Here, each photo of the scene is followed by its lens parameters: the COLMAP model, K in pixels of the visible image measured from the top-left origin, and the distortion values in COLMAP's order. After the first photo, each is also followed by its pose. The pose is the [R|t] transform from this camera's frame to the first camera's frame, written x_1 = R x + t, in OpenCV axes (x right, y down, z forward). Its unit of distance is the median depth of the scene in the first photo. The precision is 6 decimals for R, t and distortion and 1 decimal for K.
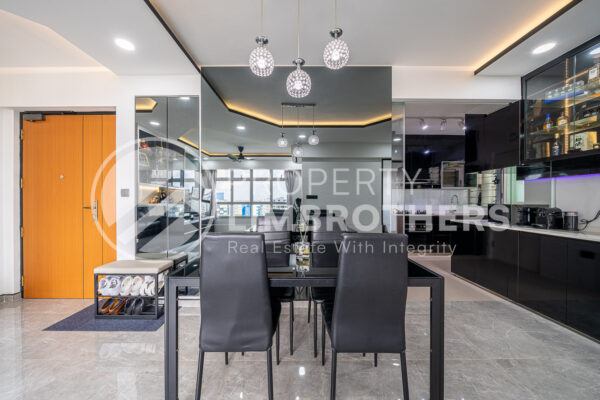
lens RADIAL K [[207.5, 0, 300.0], [0, 207.5, 200.0], [0, 0, 1]] dist [-0.000718, -0.000188]
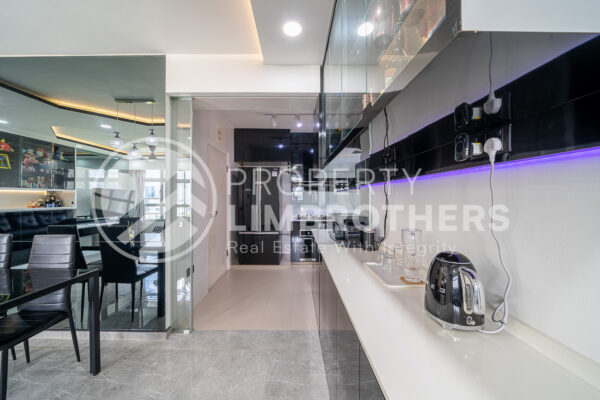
lens RADIAL K [[211.0, 0, 299.0], [0, 211.0, 198.6], [0, 0, 1]] dist [-0.002011, -0.000218]
pose [[0.999953, -0.000086, -0.009709, 0.603275], [0.000142, 0.999983, 0.005745, -0.038750], [0.009708, -0.005746, 0.999936, 0.090390]]
